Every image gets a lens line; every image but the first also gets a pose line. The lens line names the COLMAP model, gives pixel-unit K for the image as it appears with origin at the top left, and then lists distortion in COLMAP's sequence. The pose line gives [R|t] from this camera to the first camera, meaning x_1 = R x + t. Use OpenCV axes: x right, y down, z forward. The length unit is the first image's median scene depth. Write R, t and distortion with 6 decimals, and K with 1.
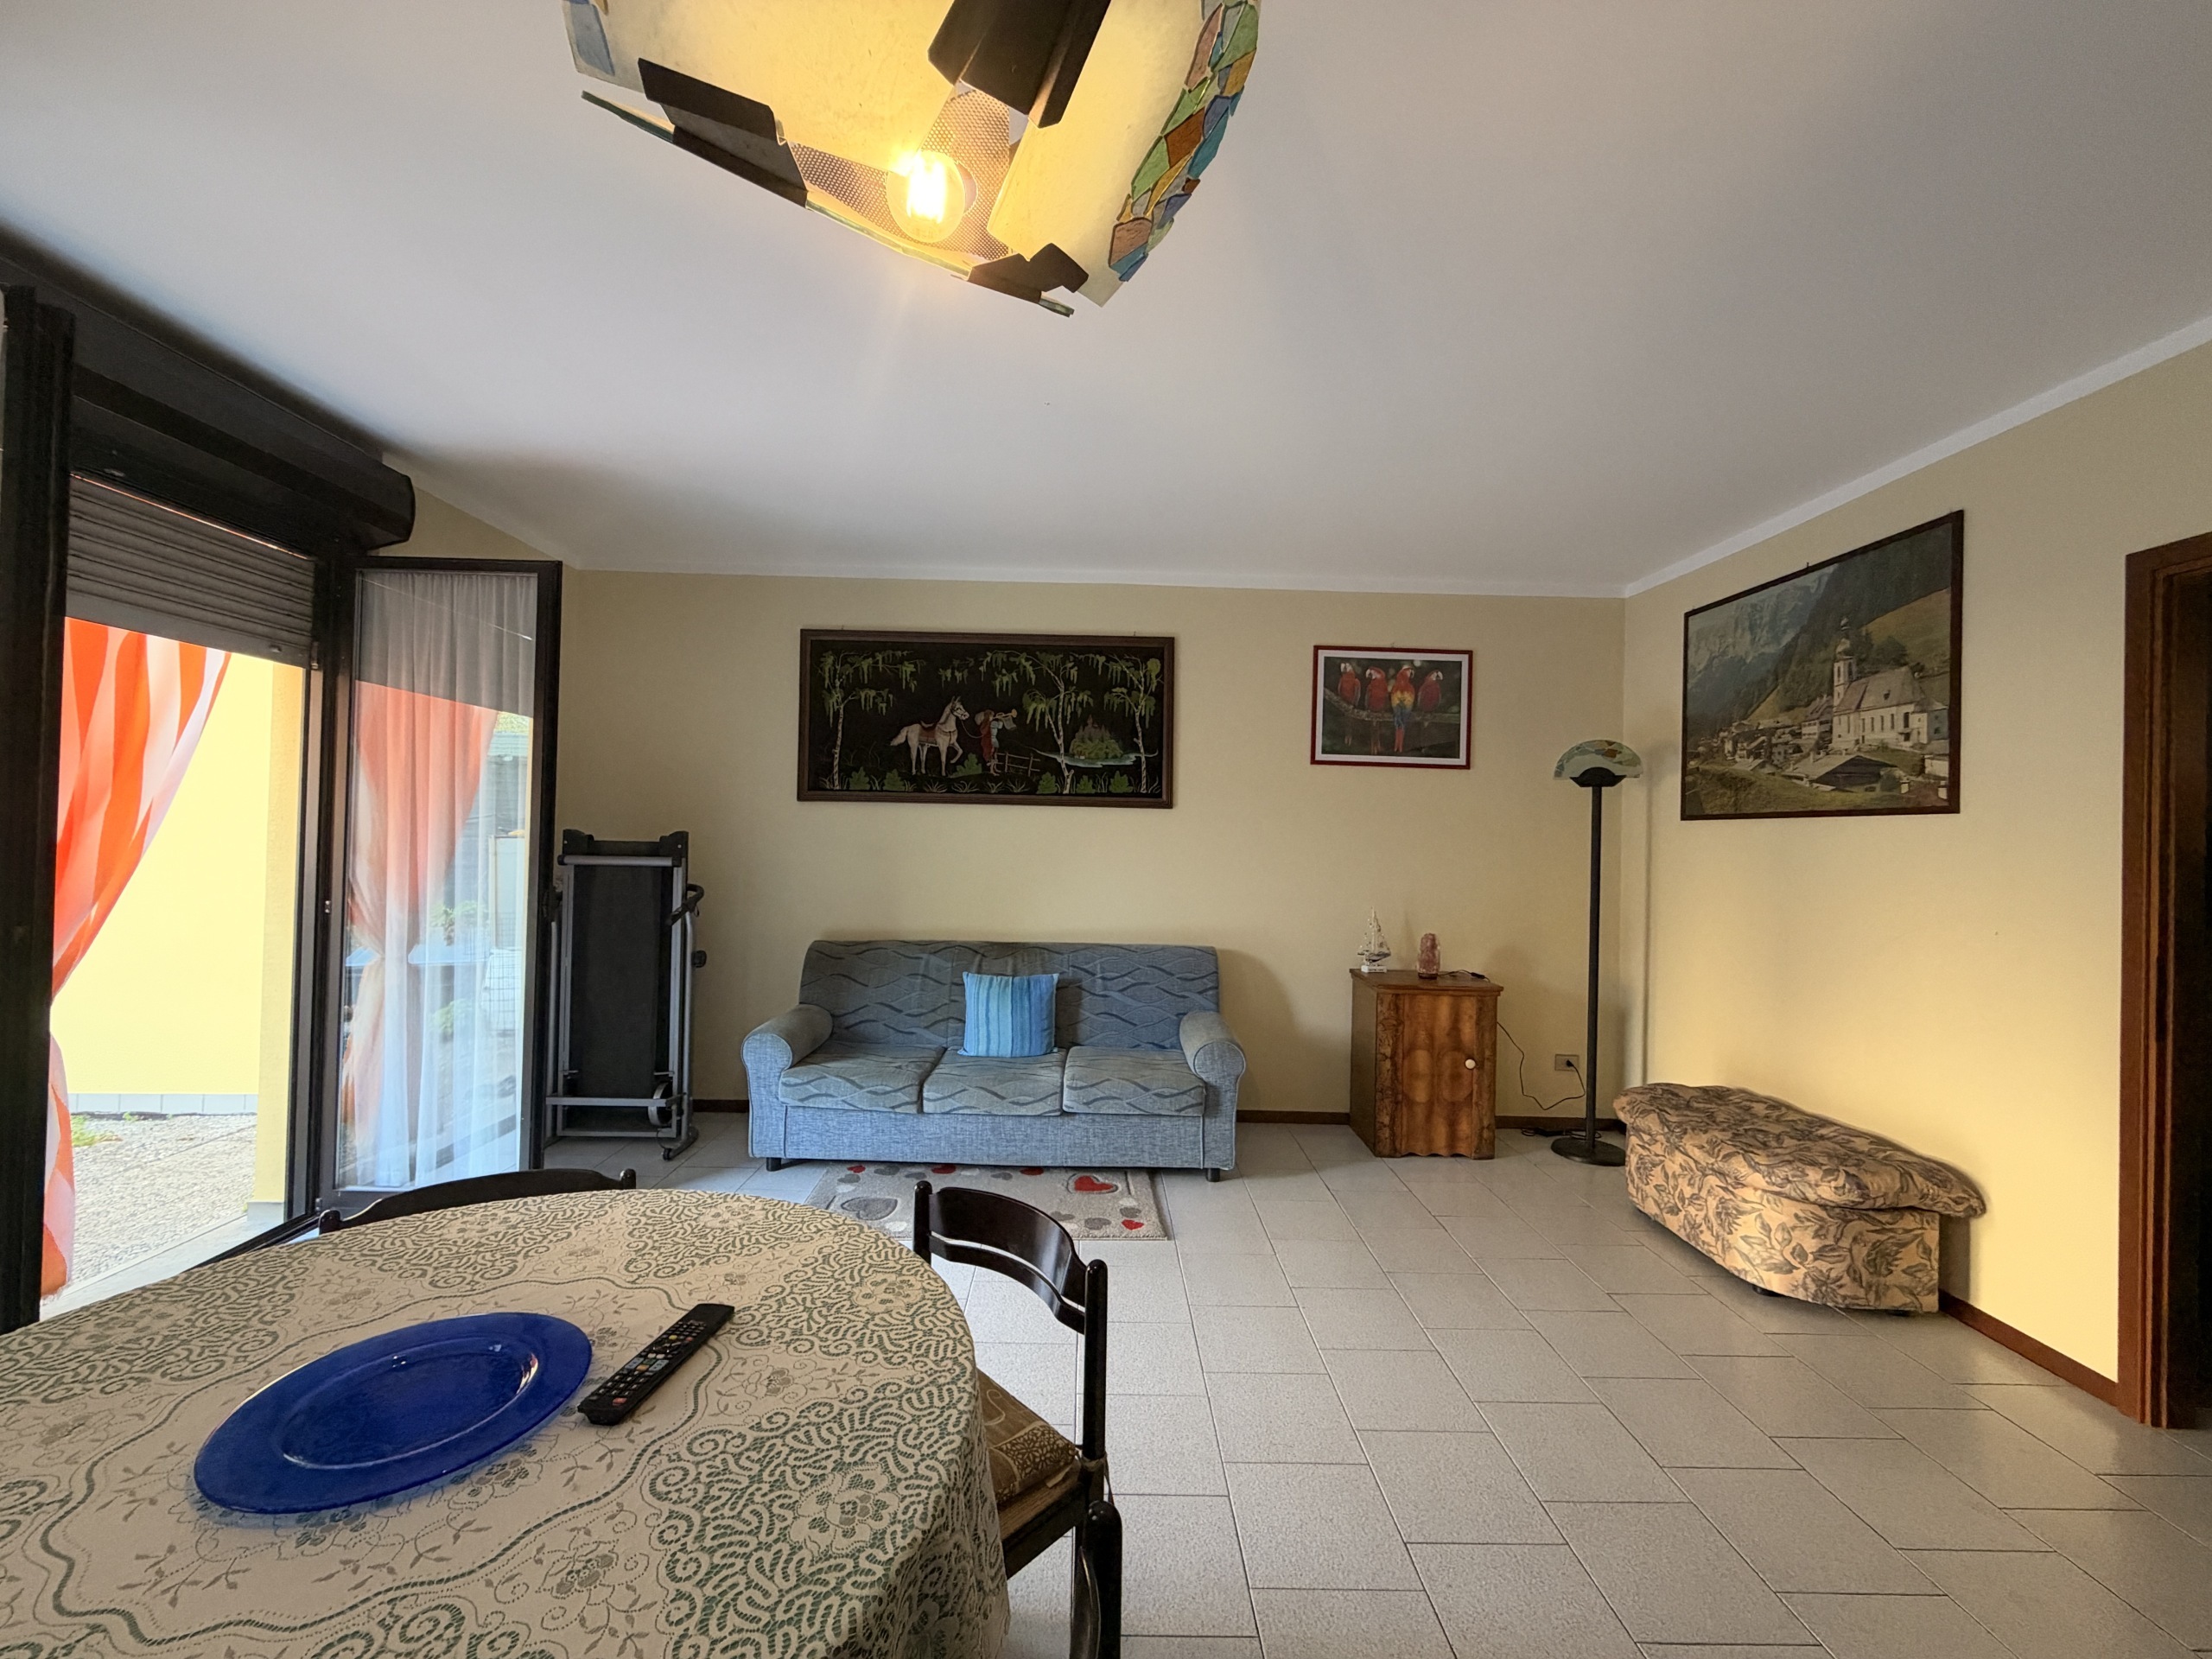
lens RADIAL K [[978.8, 0, 1106.0], [0, 978.8, 829.5], [0, 0, 1]] dist [0.001862, 0.000196]
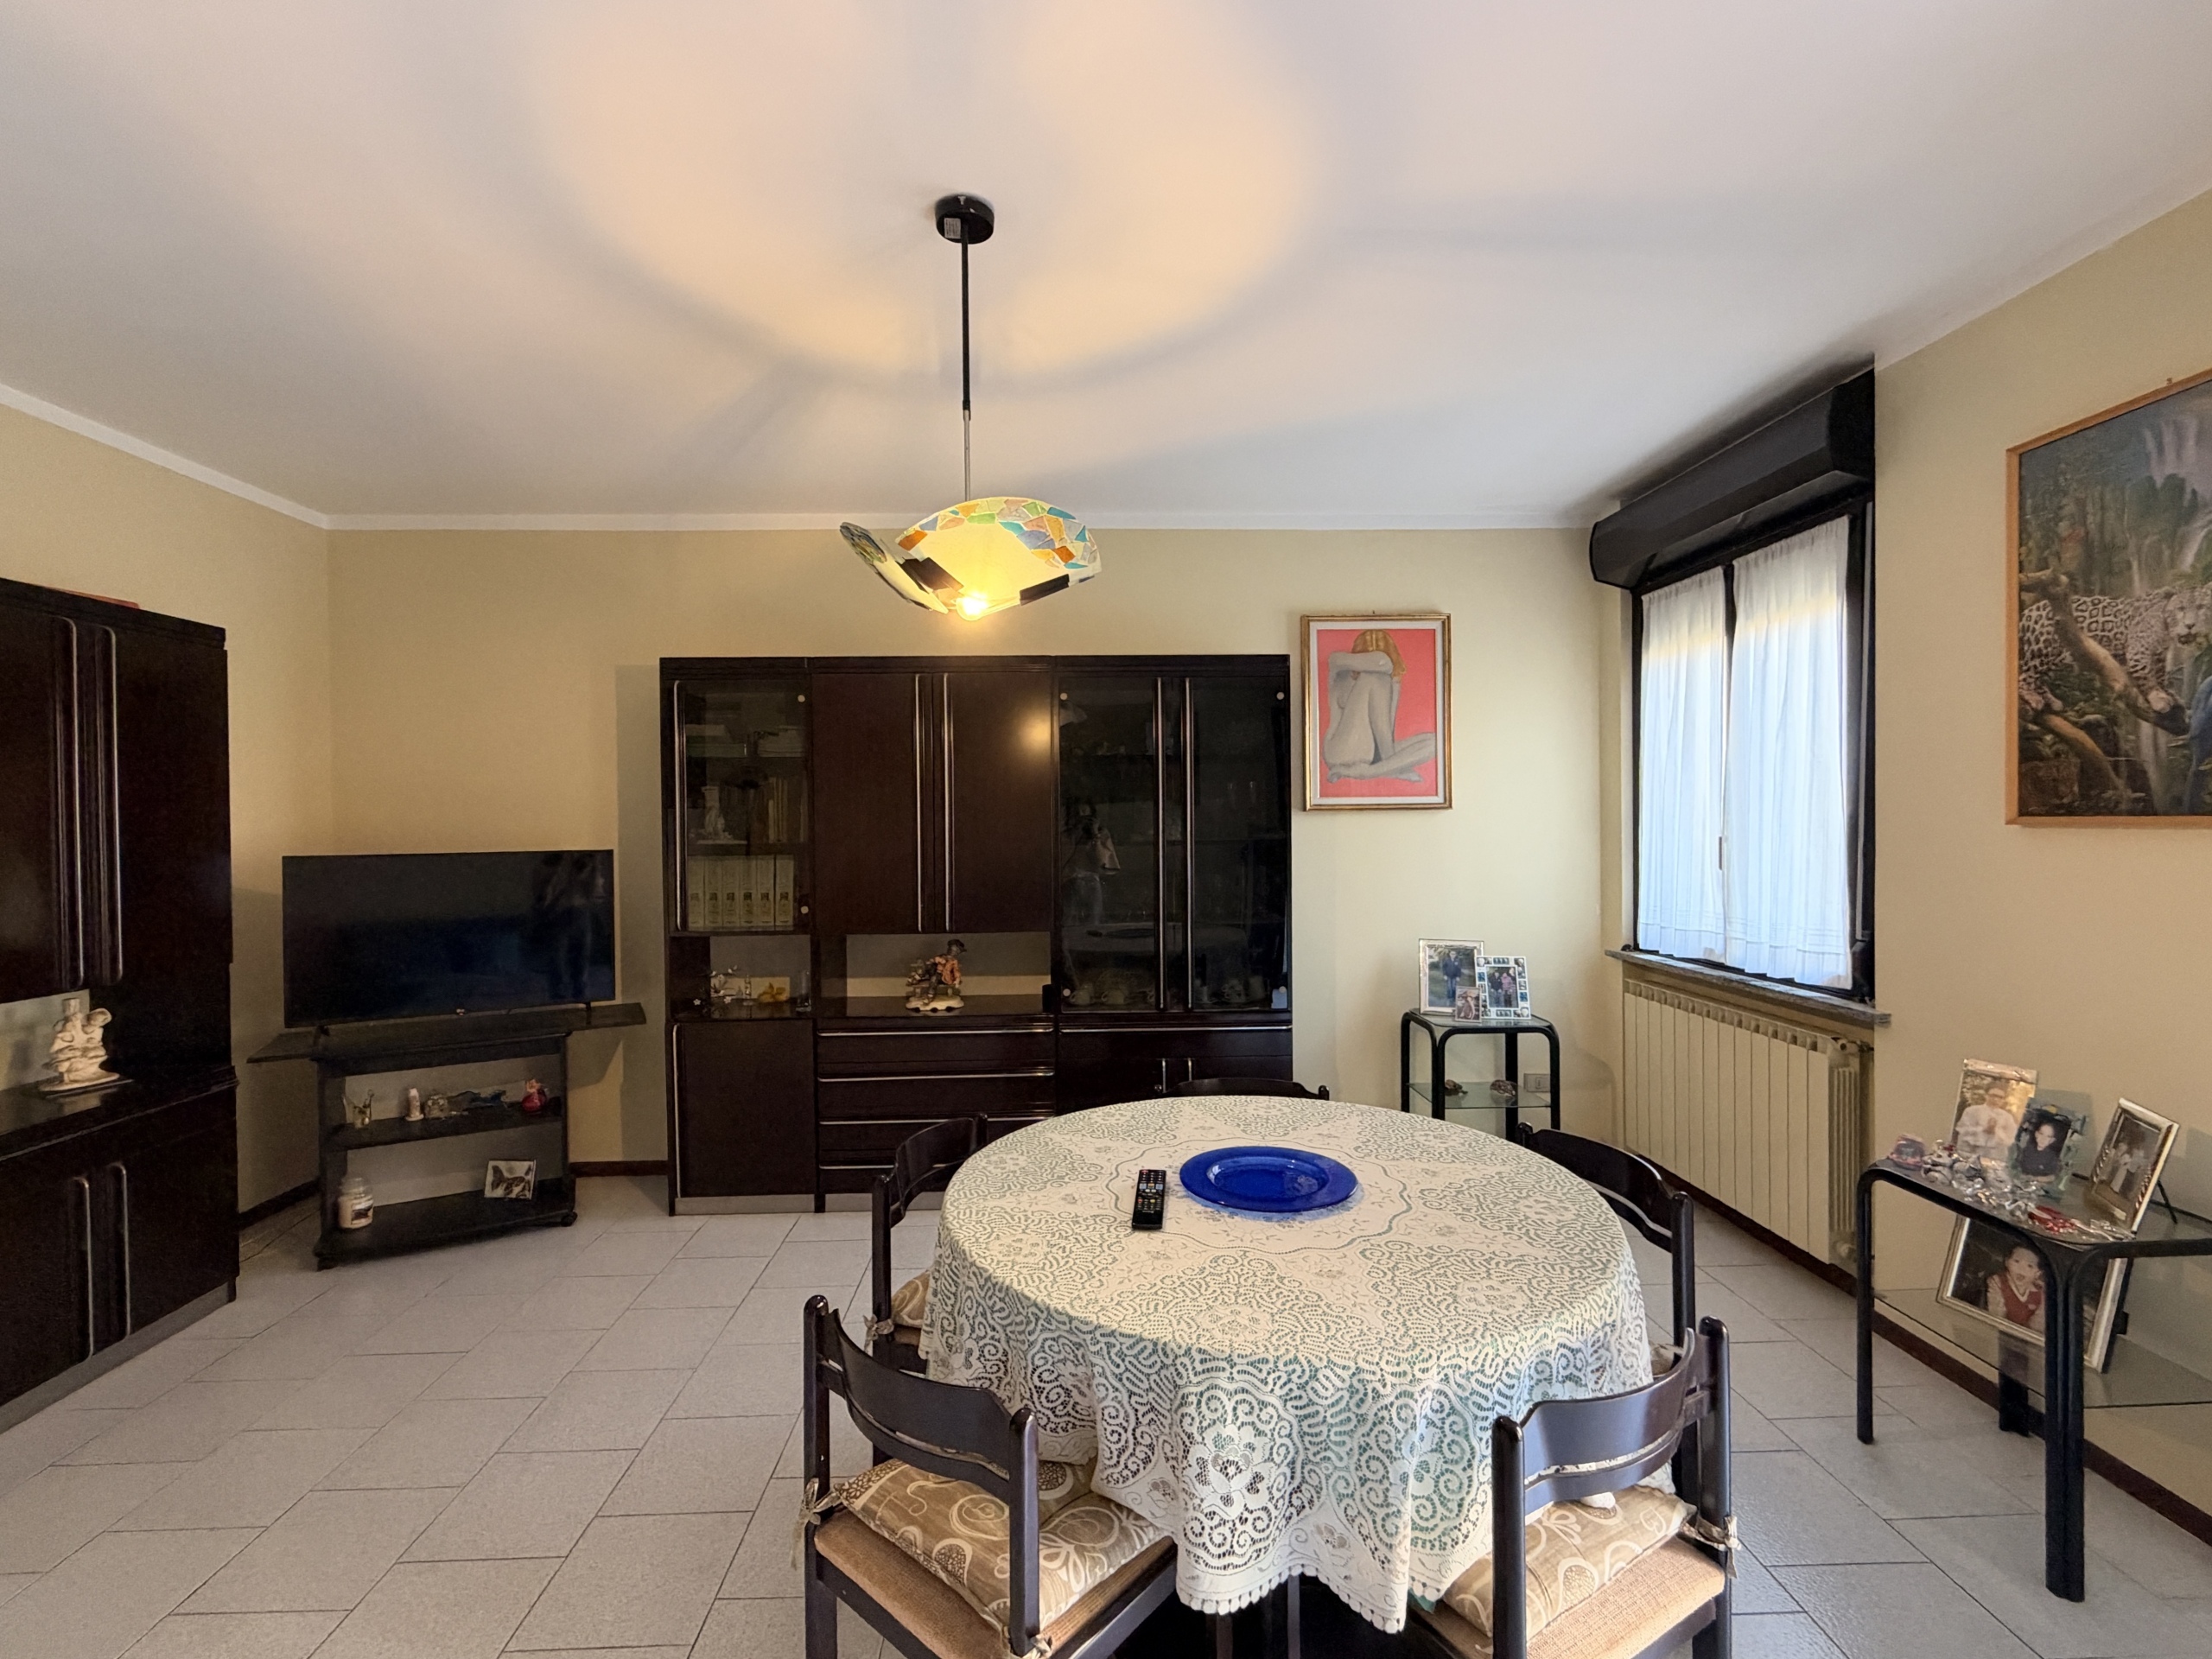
lens RADIAL K [[978.8, 0, 1106.0], [0, 978.8, 829.5], [0, 0, 1]] dist [0.001862, 0.000196]
pose [[-0.999471, -0.013483, -0.029602, -0.330285], [-0.013470, 0.999909, -0.000624, -0.031618], [0.029608, -0.000225, -0.999562, 2.517327]]
